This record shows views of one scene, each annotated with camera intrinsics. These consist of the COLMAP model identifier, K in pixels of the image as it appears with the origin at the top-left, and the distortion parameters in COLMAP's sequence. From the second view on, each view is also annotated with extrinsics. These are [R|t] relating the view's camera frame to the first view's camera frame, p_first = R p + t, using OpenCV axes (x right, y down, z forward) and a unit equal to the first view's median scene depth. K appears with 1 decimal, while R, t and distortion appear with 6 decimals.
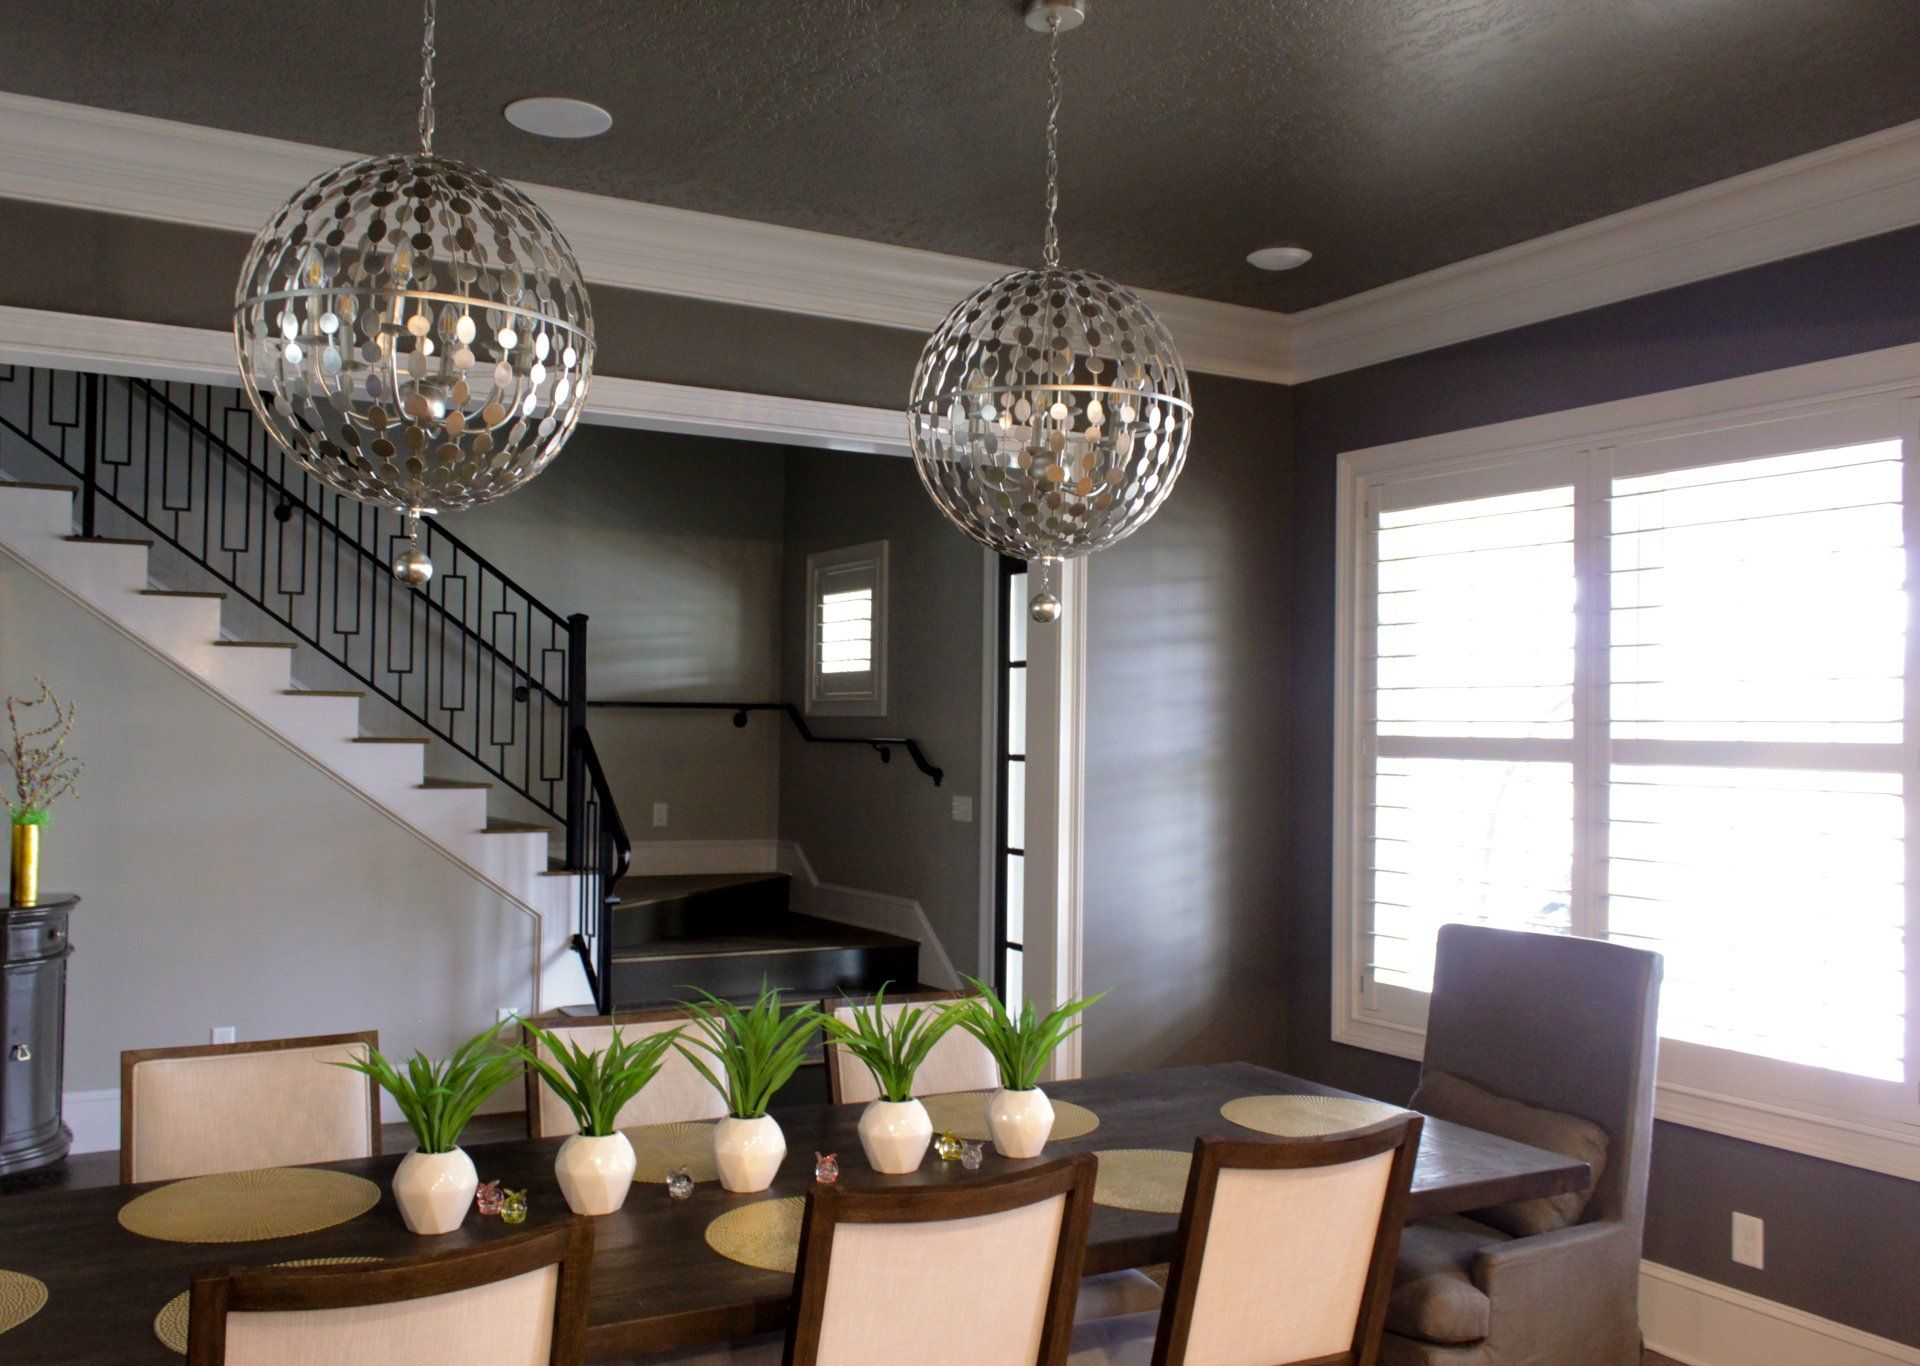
lens RADIAL K [[1667.2, 0, 960.0], [0, 1667.2, 683.0], [0, 0, 1]] dist [-0.000632, 0.001919]
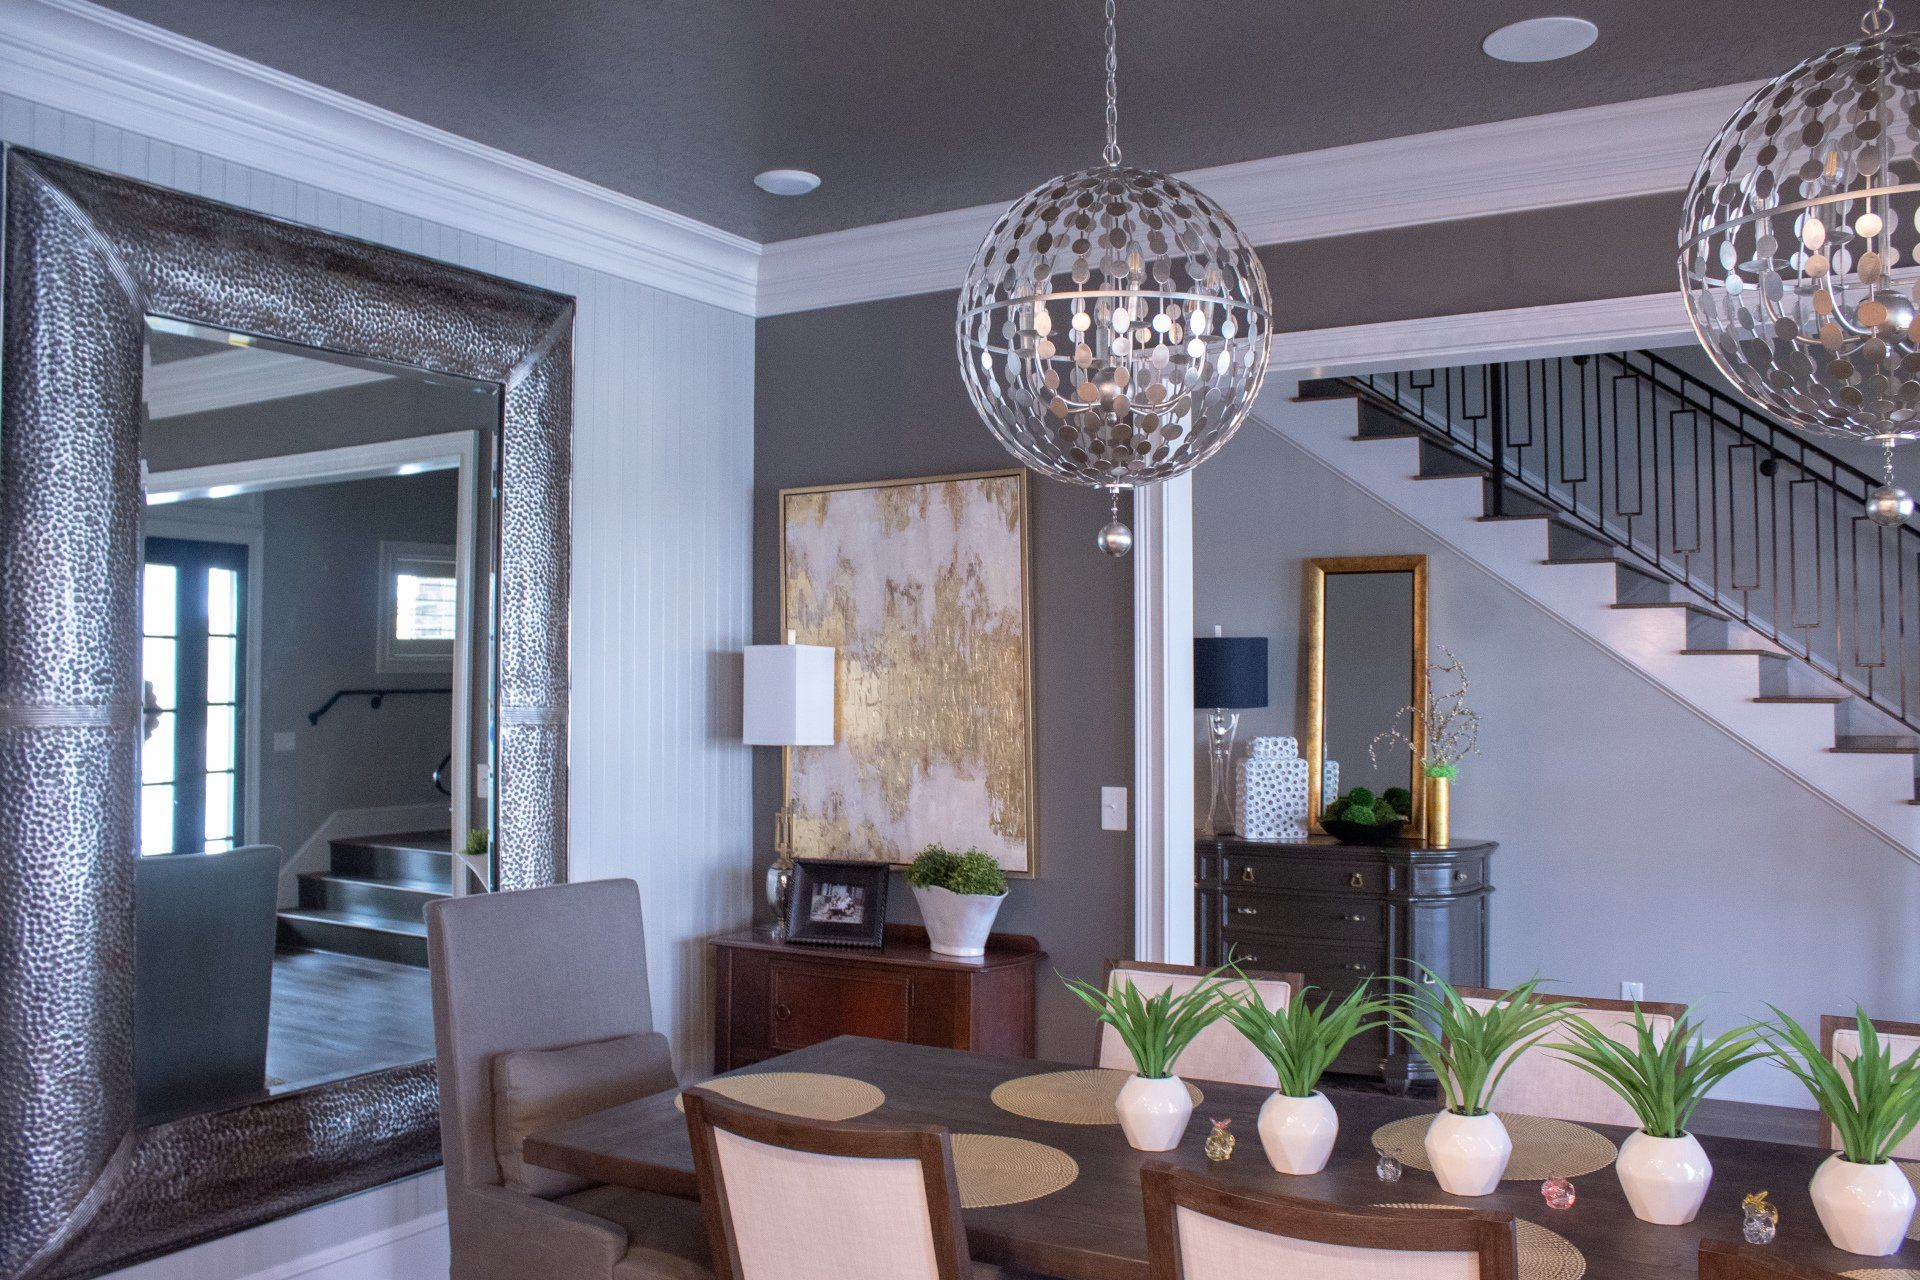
lens RADIAL K [[1674.8, 0, 960.0], [0, 1674.8, 640.0], [0, 0, 1]] dist [-0.085673, 0.234483]
pose [[0.497999, -0.041002, -0.866208, 0.266232], [0.037022, 0.998976, -0.026001, 0.009752], [0.866387, -0.019120, 0.499007, 0.158488]]
